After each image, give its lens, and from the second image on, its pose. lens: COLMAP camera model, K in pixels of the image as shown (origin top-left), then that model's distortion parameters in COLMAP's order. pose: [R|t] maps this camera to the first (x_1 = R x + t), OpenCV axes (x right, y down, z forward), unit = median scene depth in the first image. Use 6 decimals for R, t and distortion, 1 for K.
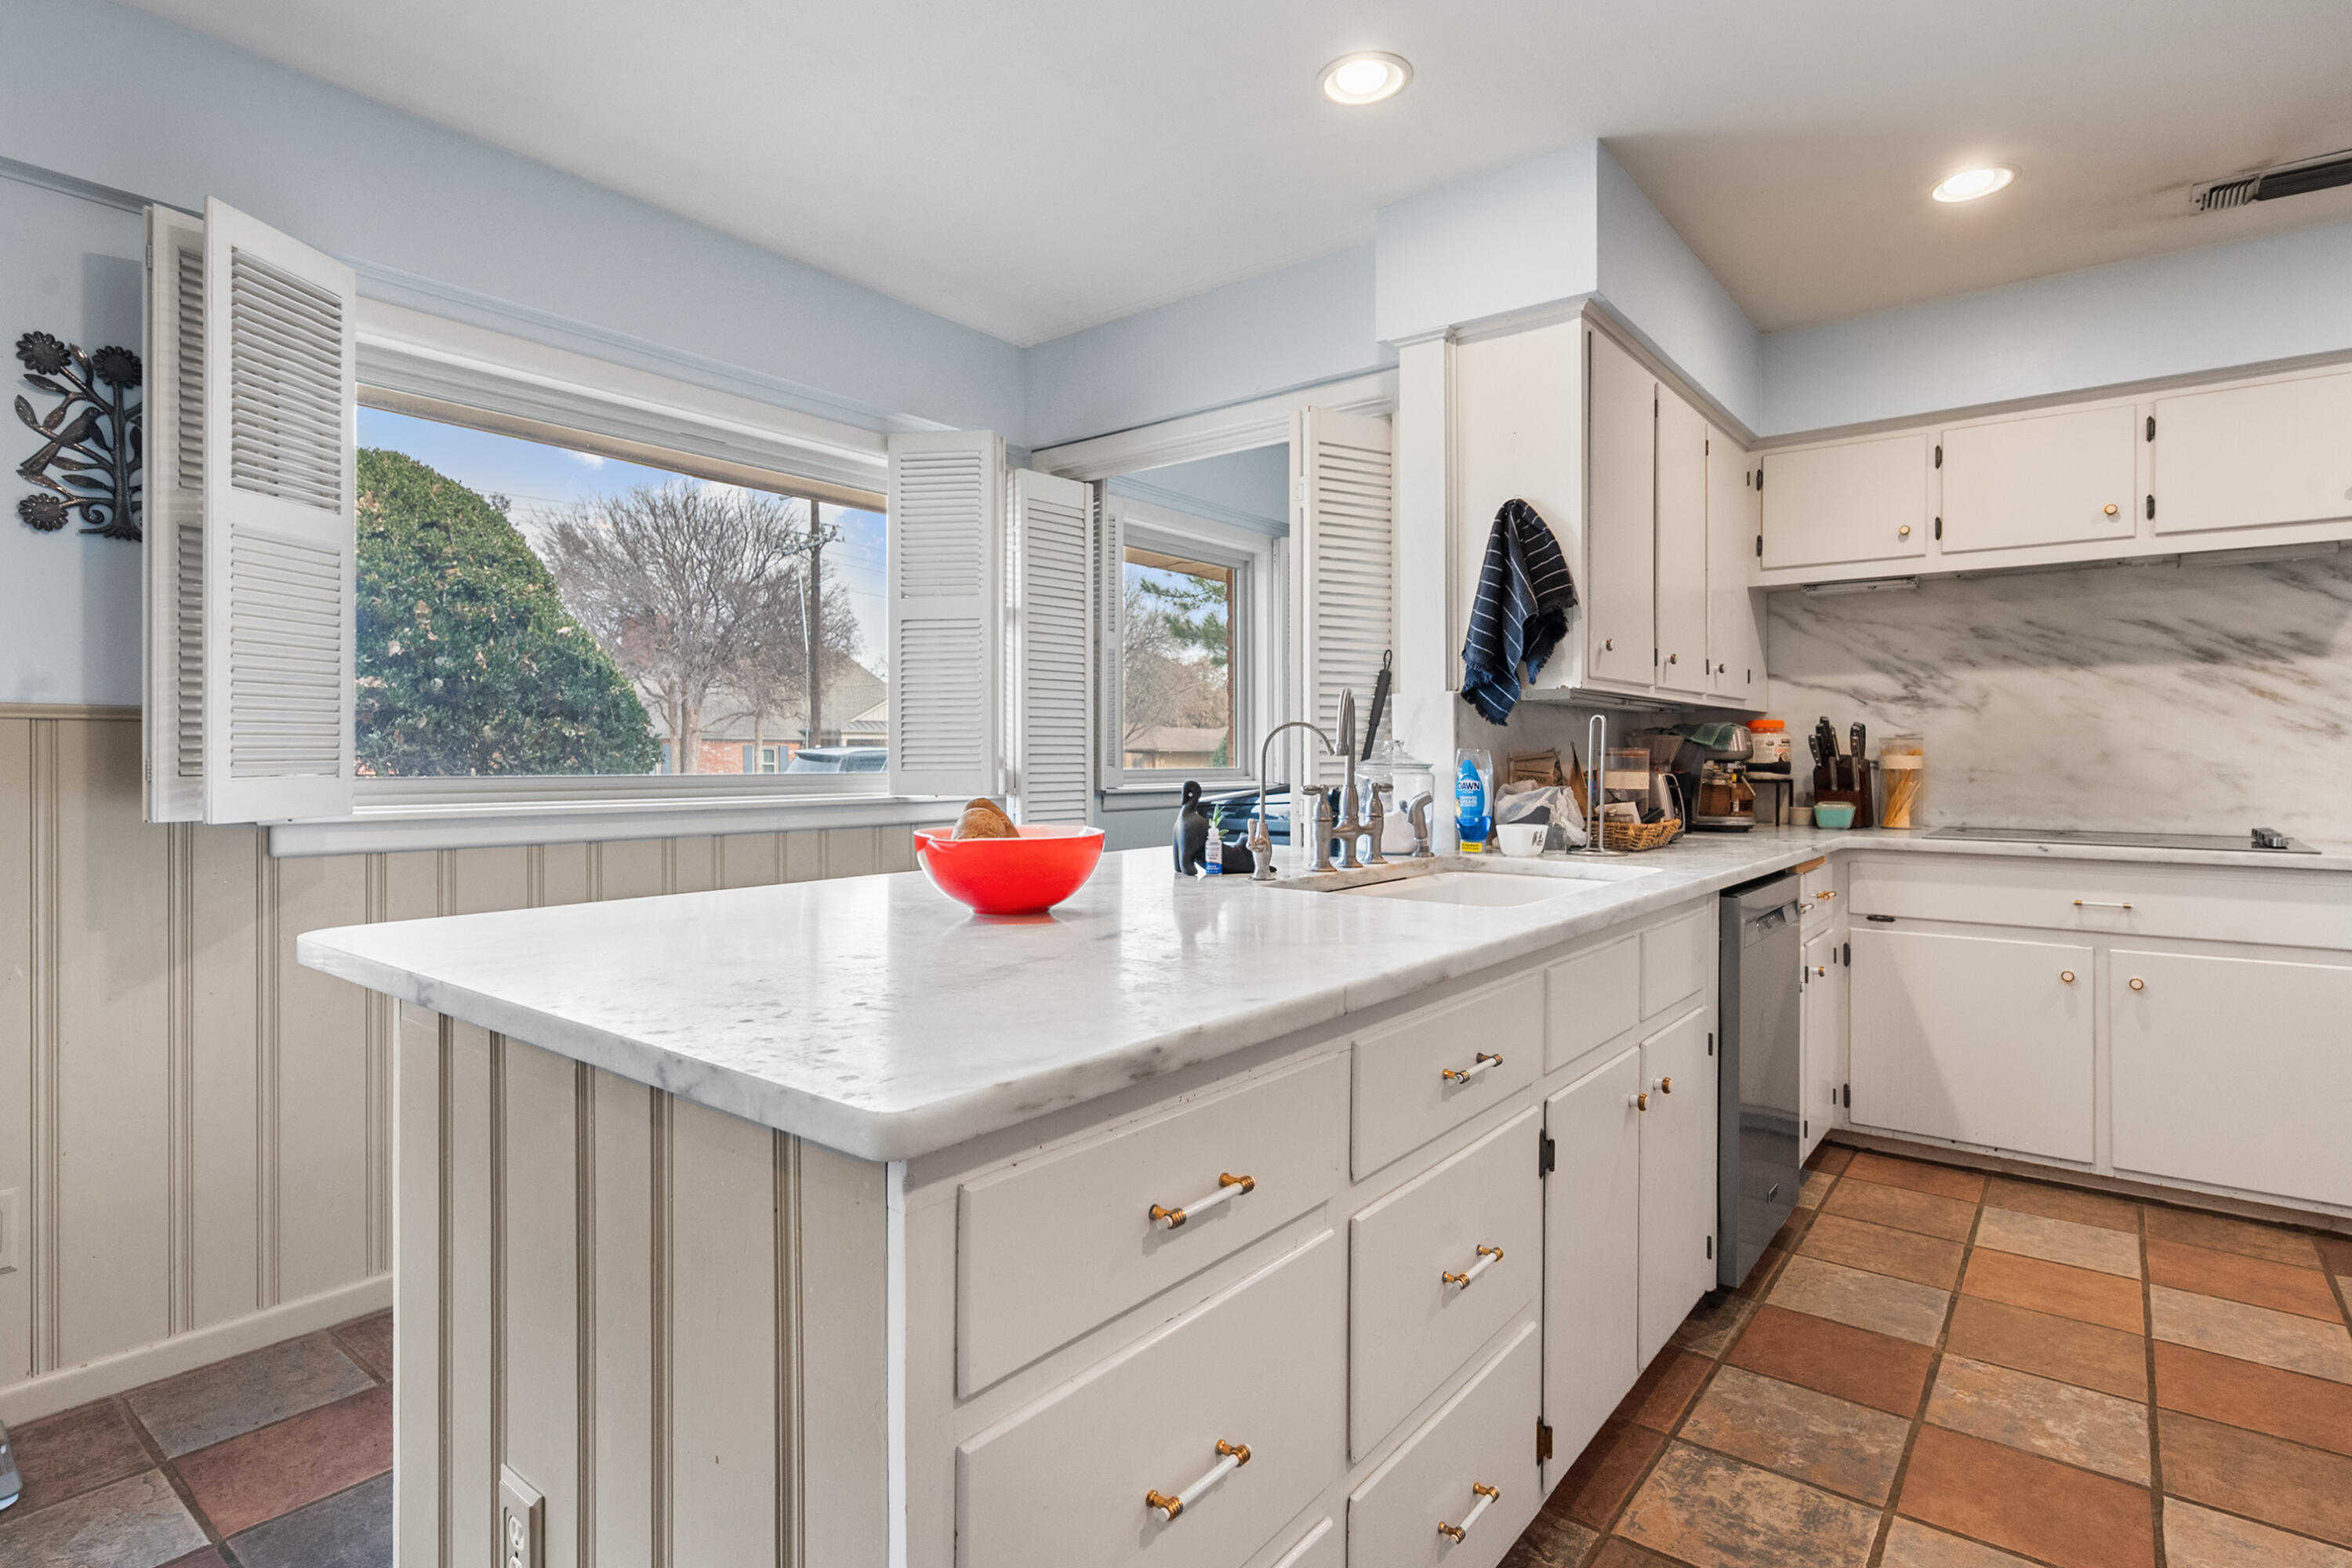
lens RADIAL K [[1182.7, 0, 1168.3], [0, 1182.7, 755.4], [0, 0, 1]] dist [-0.000857, -0.000239]
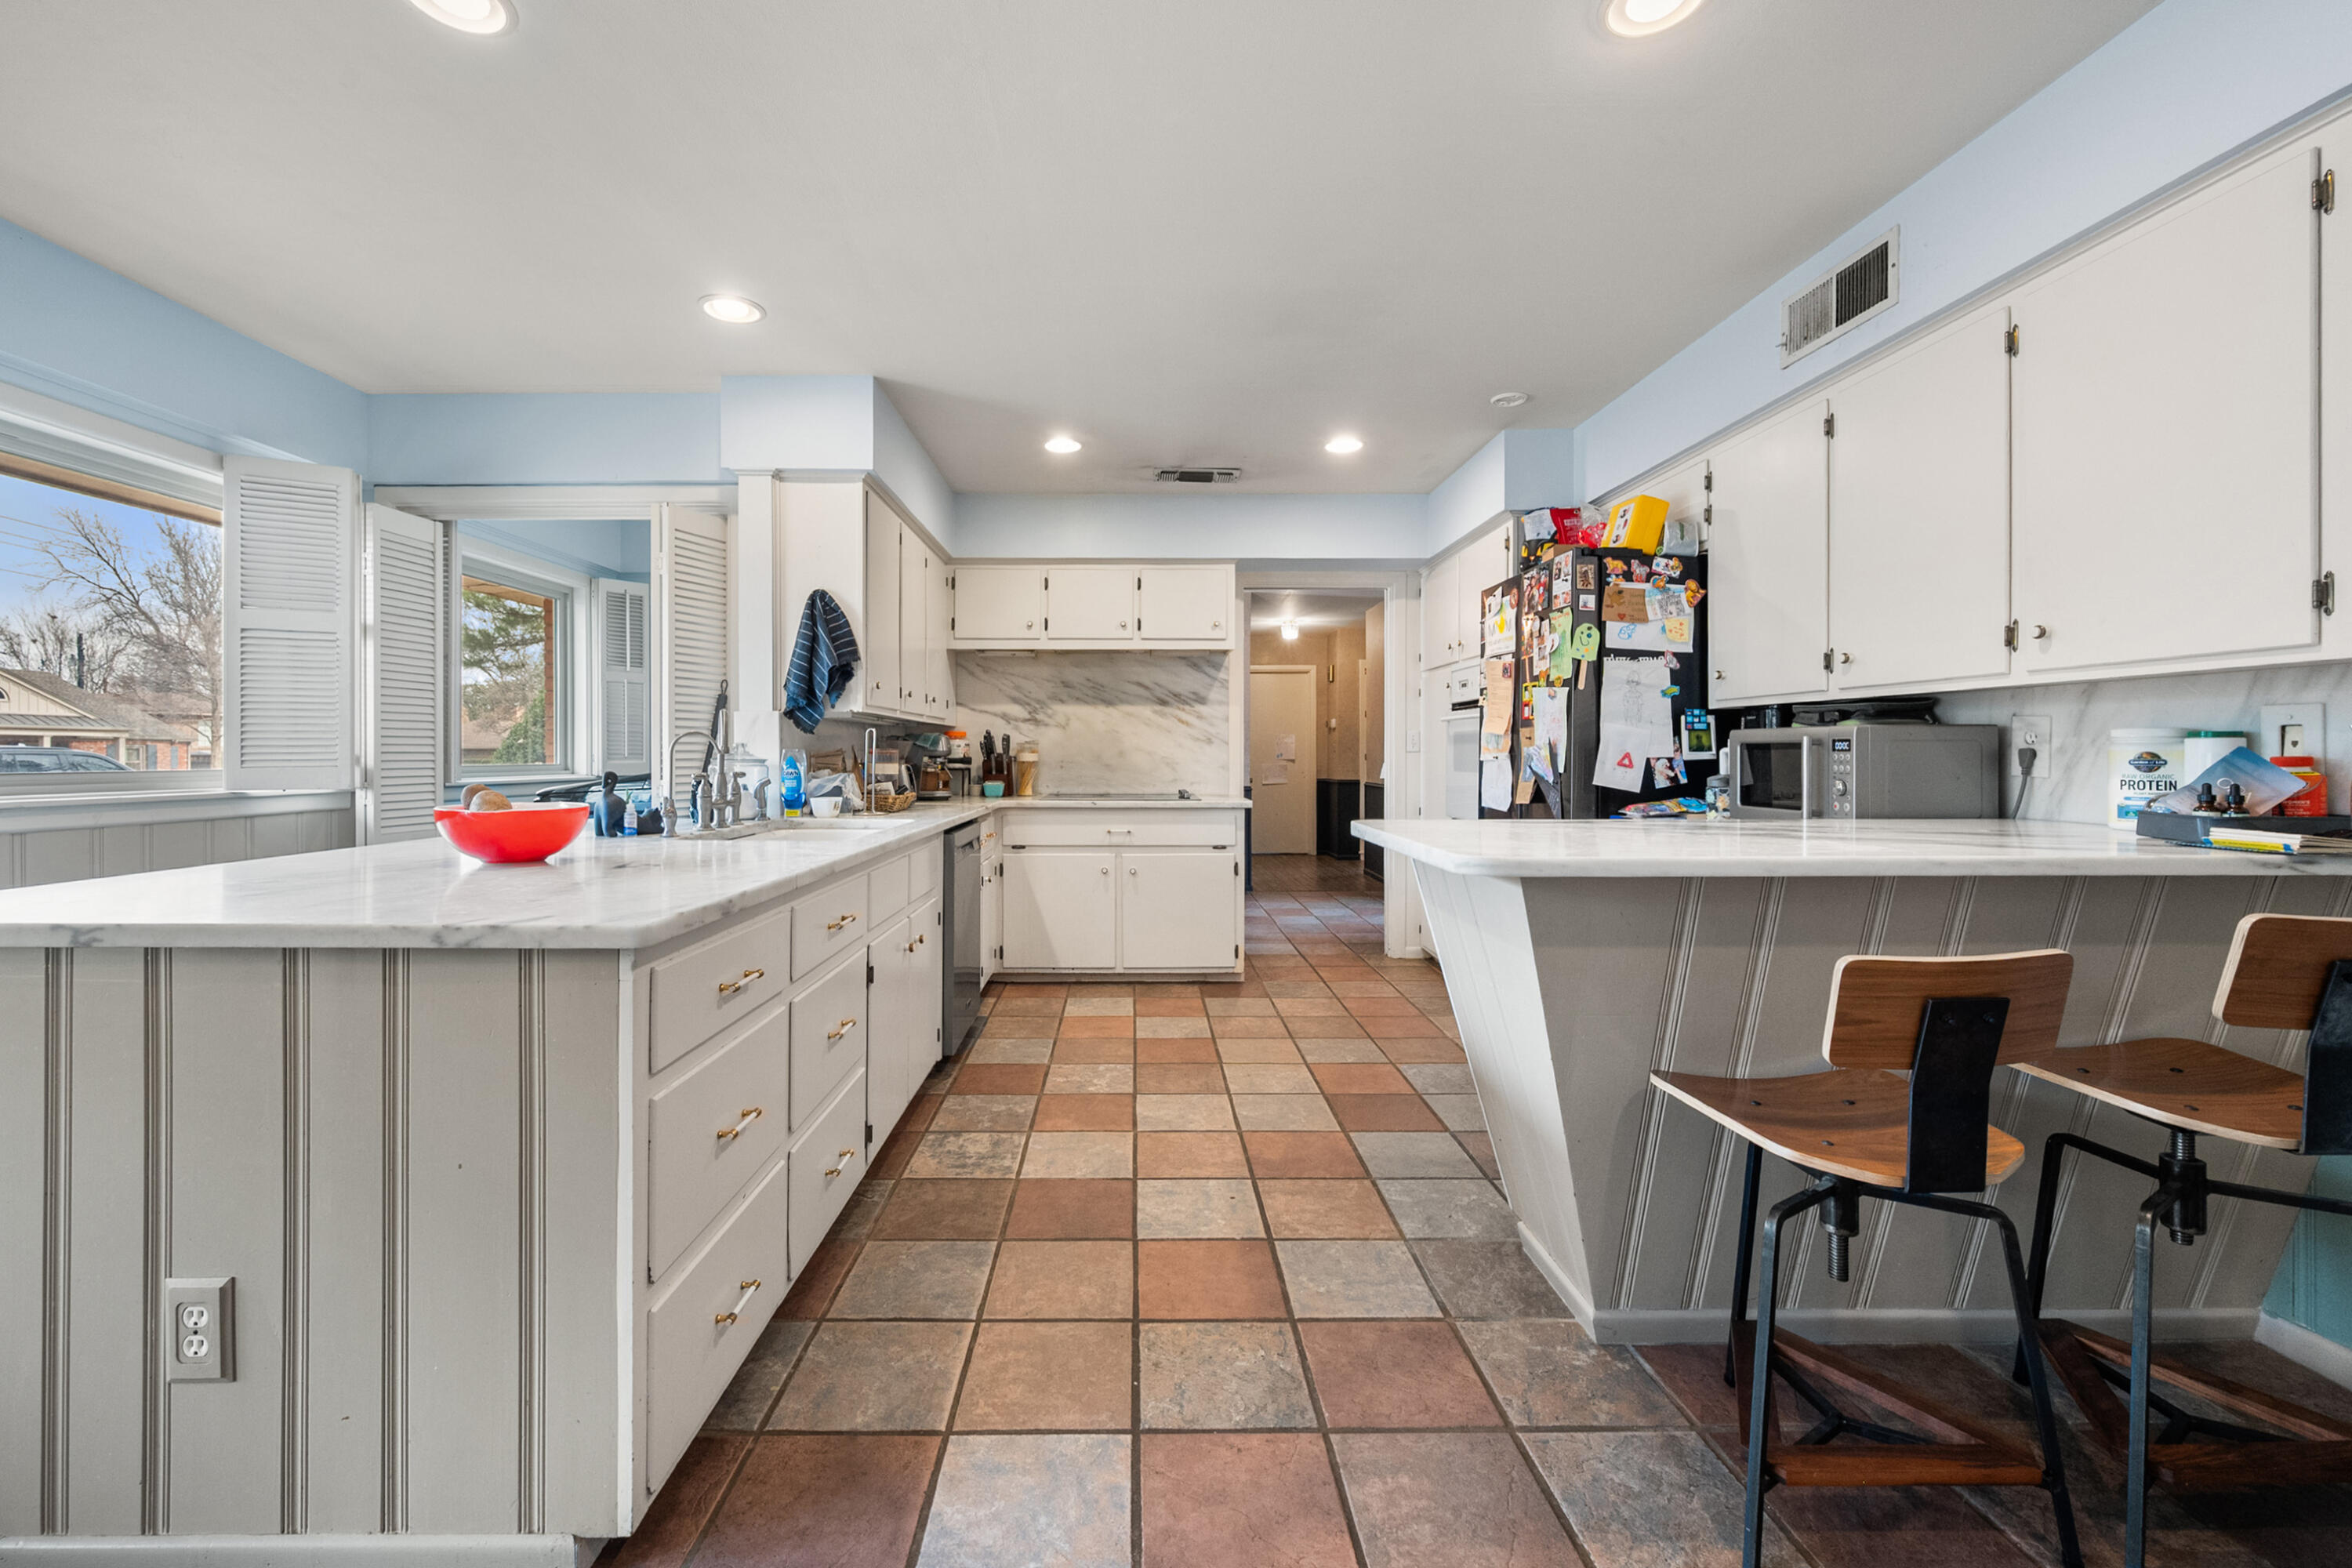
lens RADIAL K [[944.6, 0, 1137.7], [0, 944.6, 752.0], [0, 0, 1]] dist [0.001117, -0.000042]
pose [[0.777825, 0.000467, 0.628480, -0.157289], [0.000246, 0.999999, -0.001048, -0.000562], [-0.628481, 0.000970, 0.777825, -0.222922]]
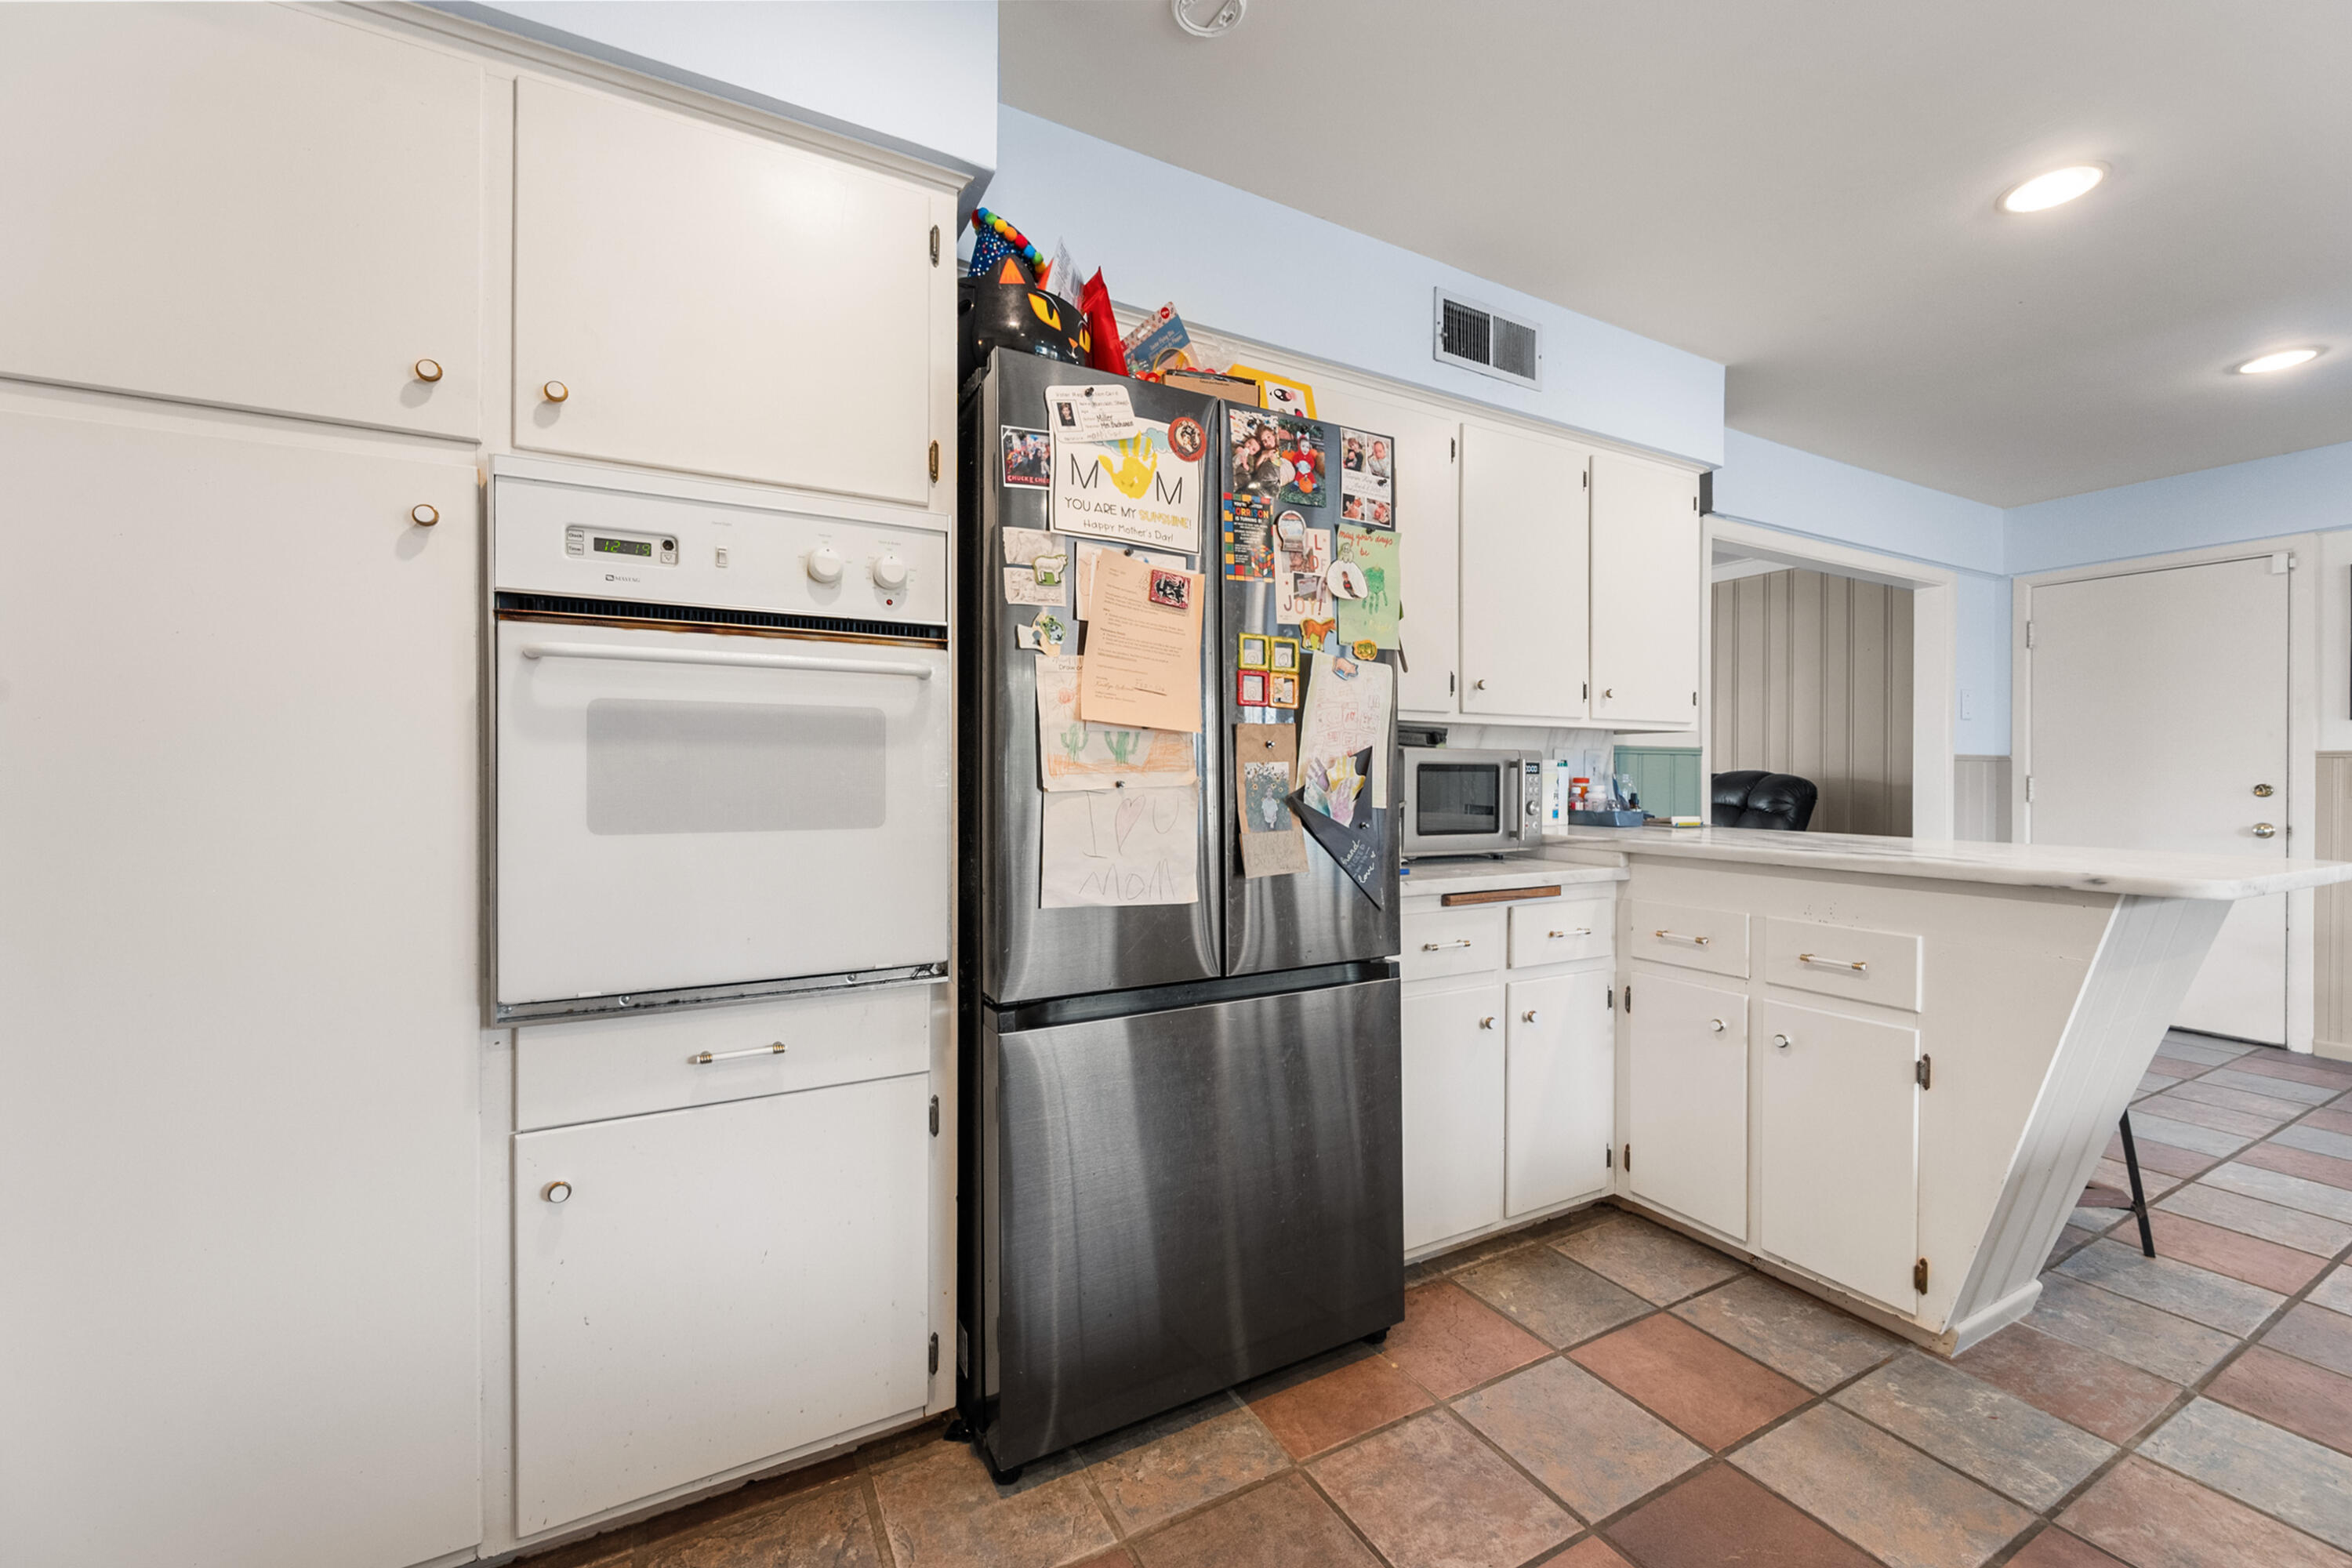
lens RADIAL K [[927.6, 0, 1173.5], [0, 927.6, 779.1], [0, 0, 1]] dist [0.001899, 0.000071]
pose [[-0.921080, -0.004458, 0.389347, 0.807066], [-0.002698, 0.999984, 0.005067, -0.000183], [-0.389363, 0.003617, -0.921077, 0.967765]]
